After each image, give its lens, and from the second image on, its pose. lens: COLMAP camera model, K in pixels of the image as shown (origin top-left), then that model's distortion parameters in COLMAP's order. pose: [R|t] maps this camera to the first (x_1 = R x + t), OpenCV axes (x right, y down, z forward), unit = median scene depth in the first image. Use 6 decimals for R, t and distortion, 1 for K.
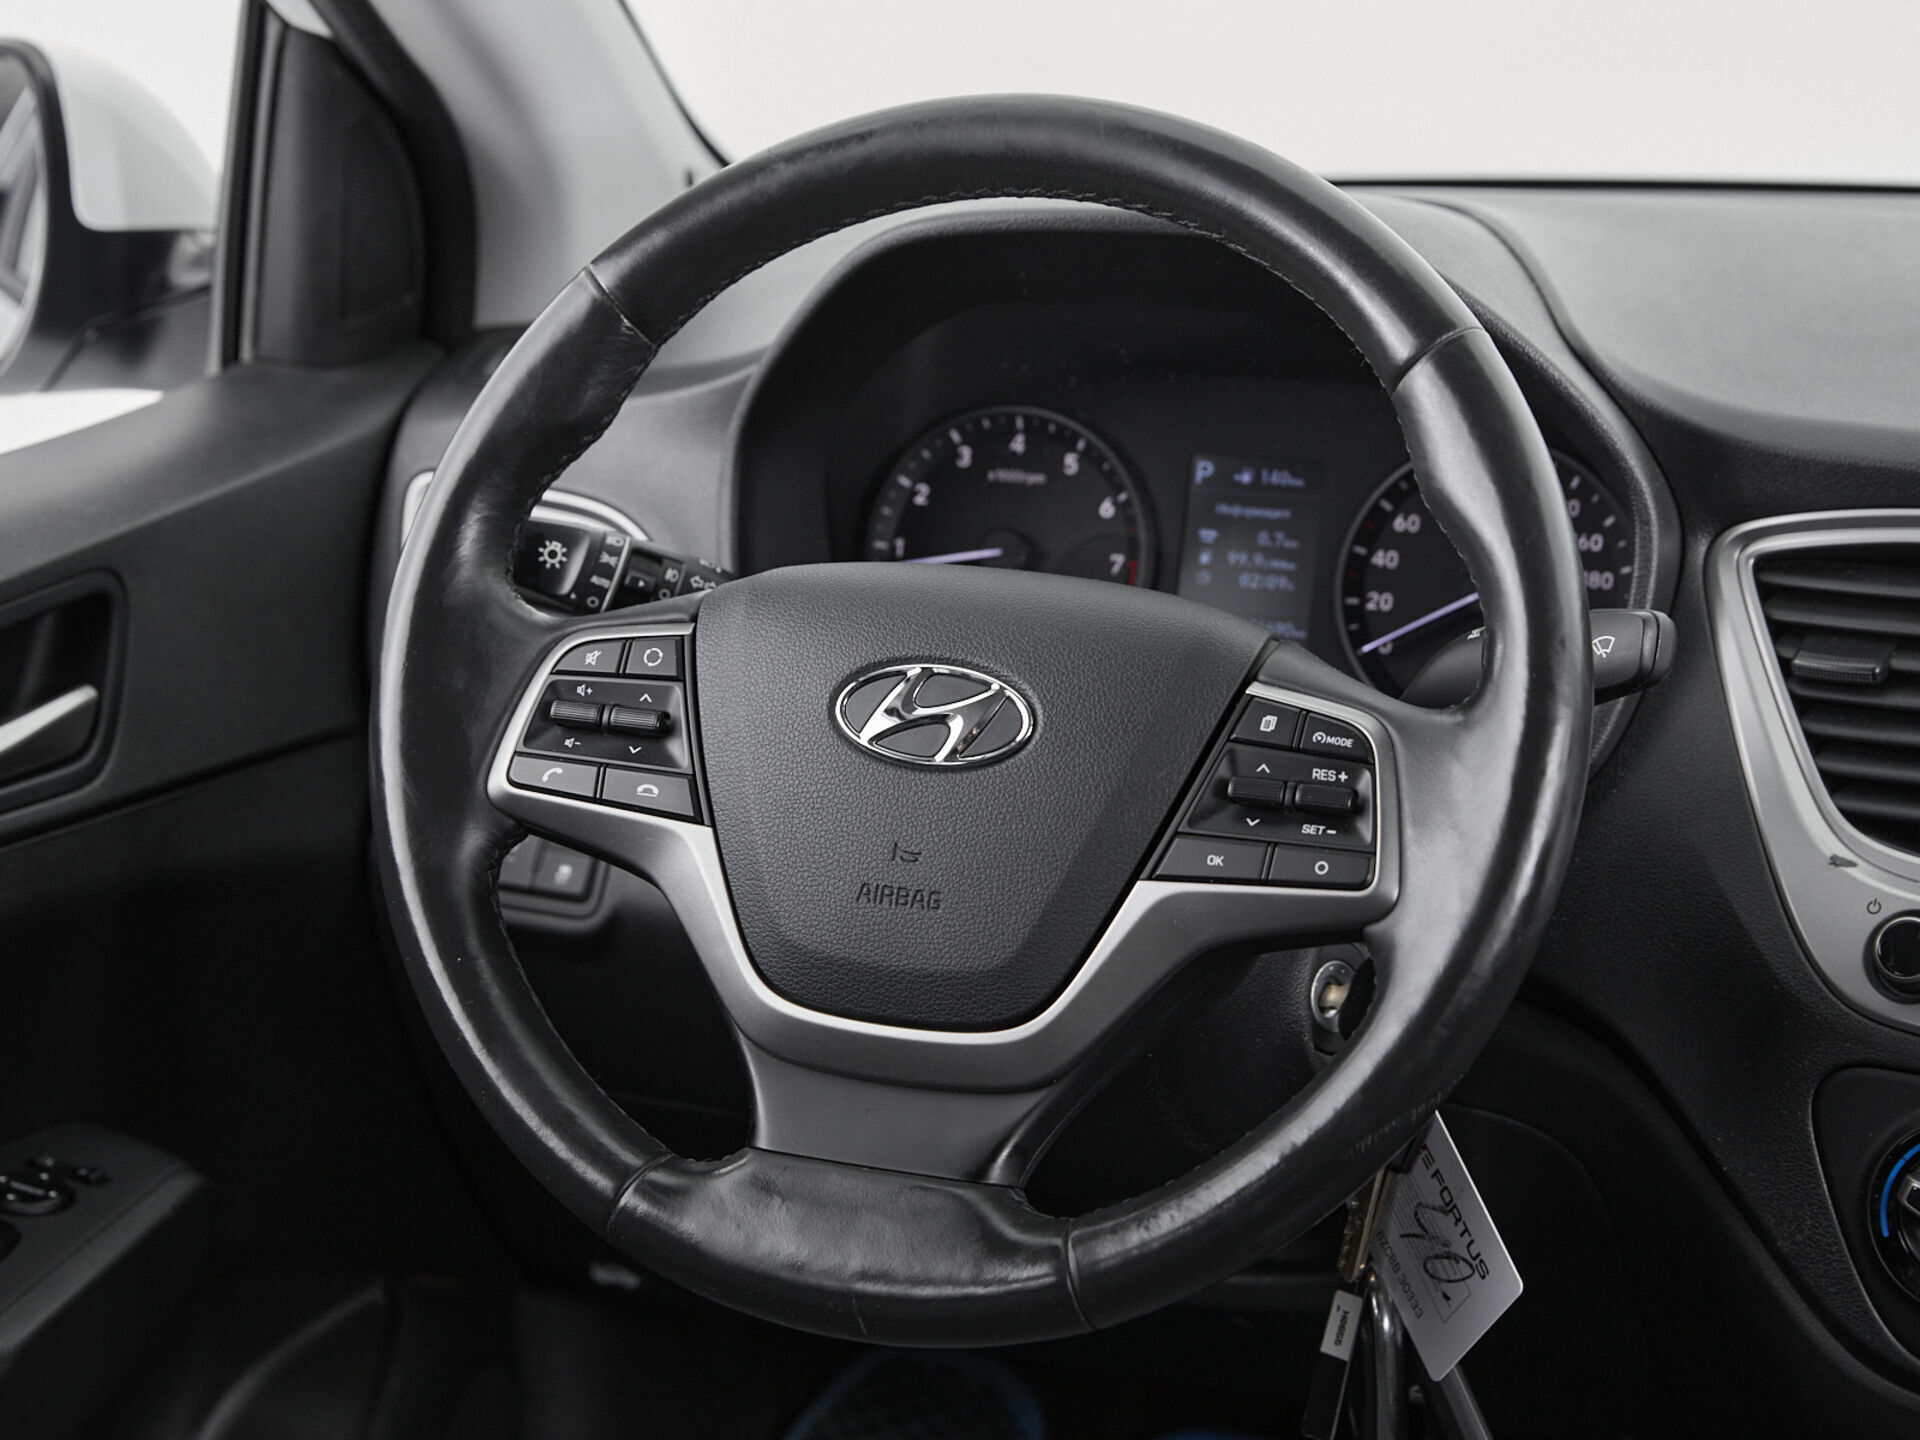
lens RADIAL K [[4003.5, 0, 966.8], [0, 4003.5, 731.8], [0, 0, 1]] dist [-0.084142, 0.000000]
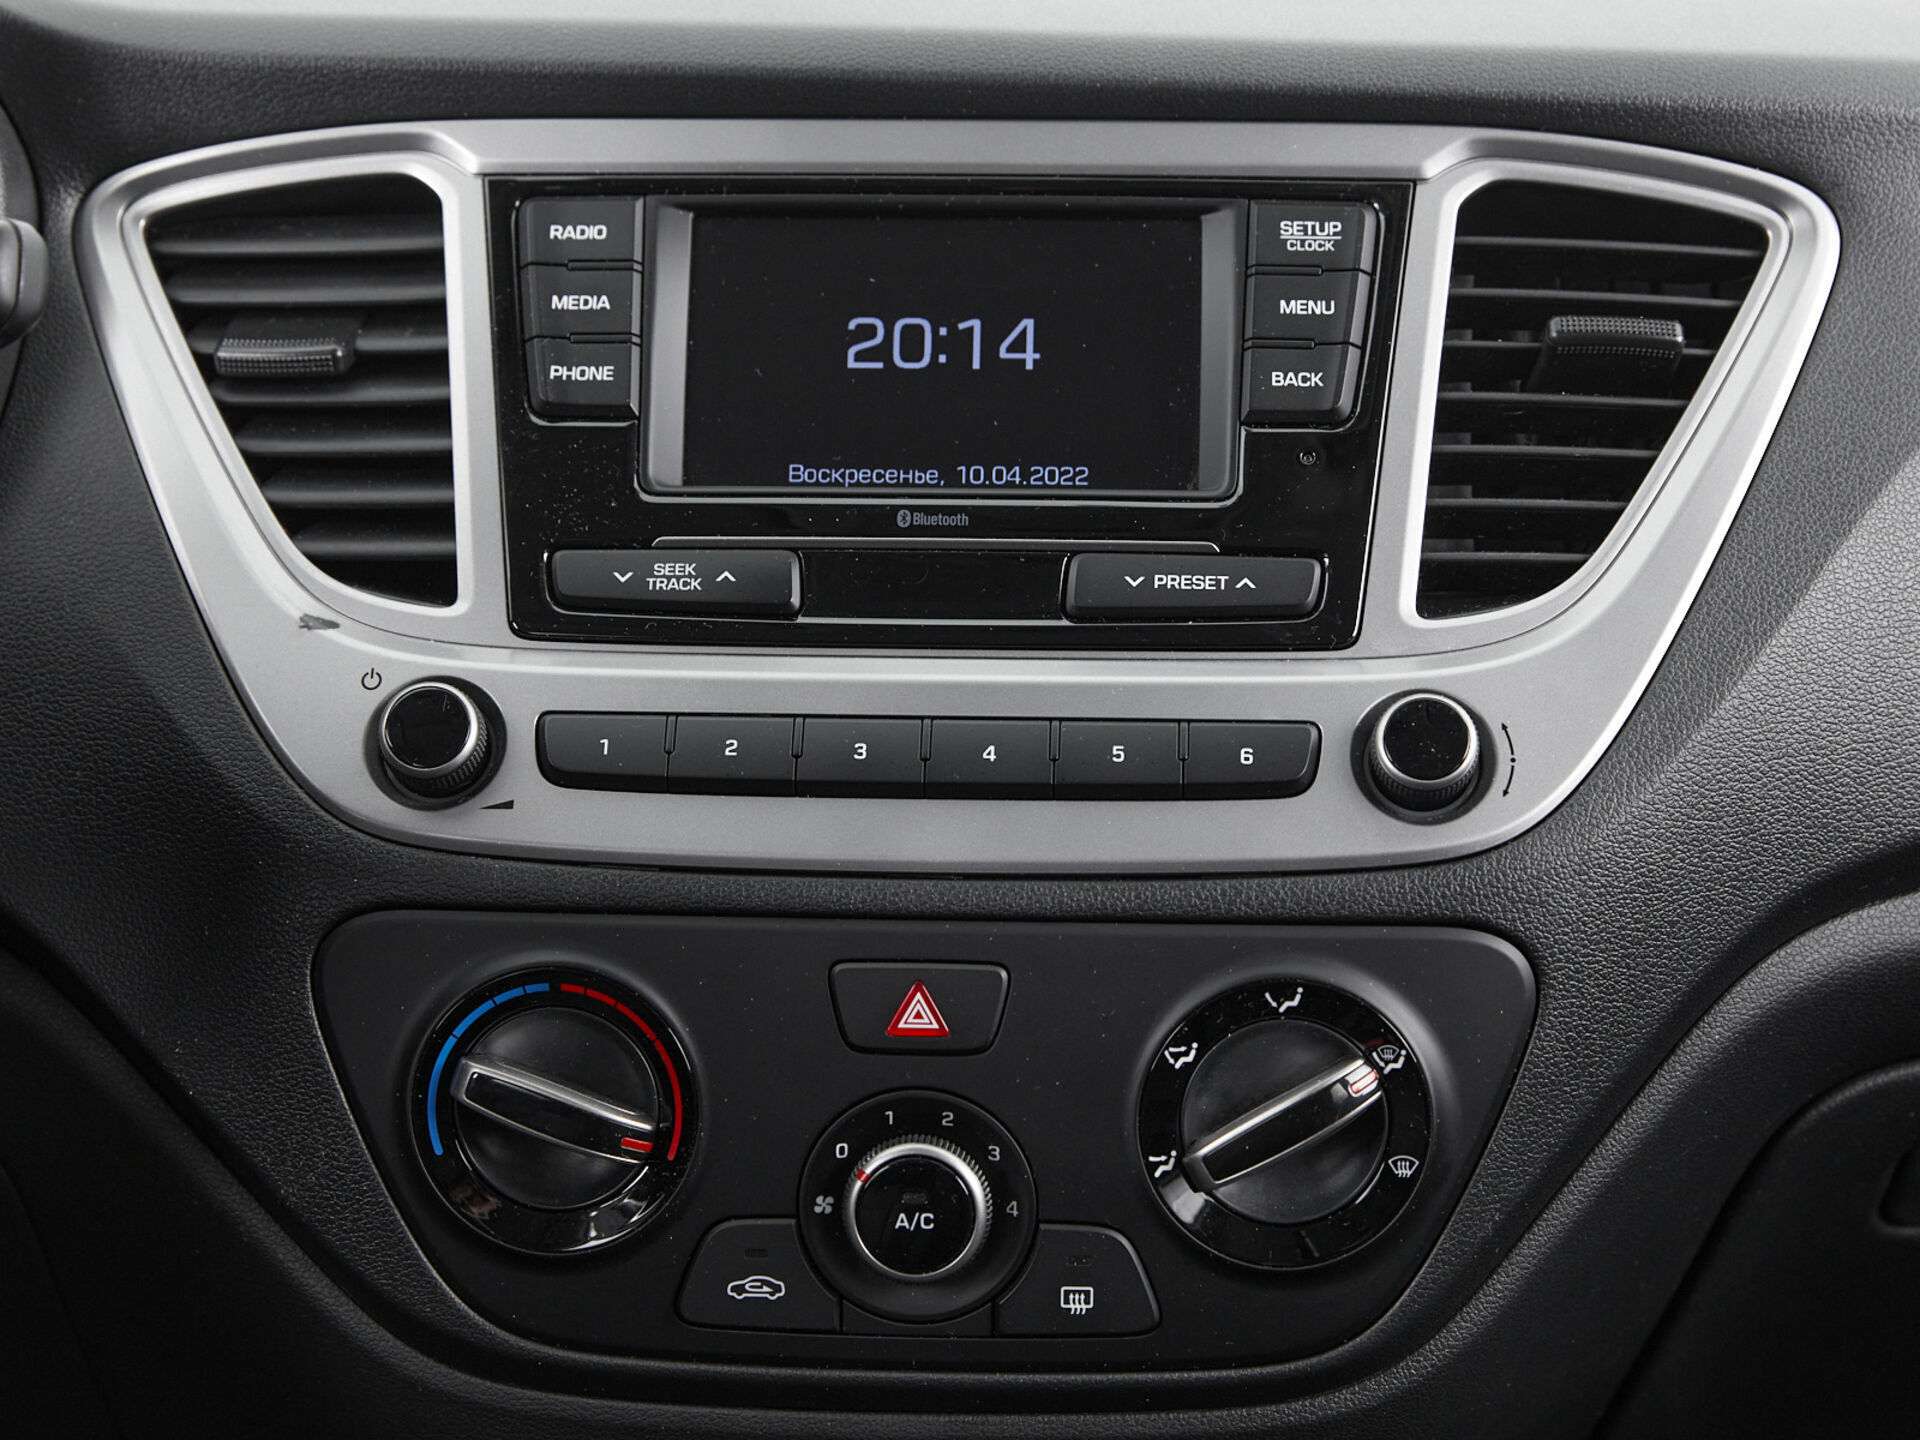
lens RADIAL K [[4003.5, 0, 1005.7], [0, 4003.5, 729.4], [0, 0, 1]] dist [-0.084142, 0.000000]
pose [[0.908920, -0.081635, 0.408902, 0.044878], [0.099991, 0.994707, -0.023676, 0.078043], [-0.404805, 0.062407, 0.912271, 0.325498]]
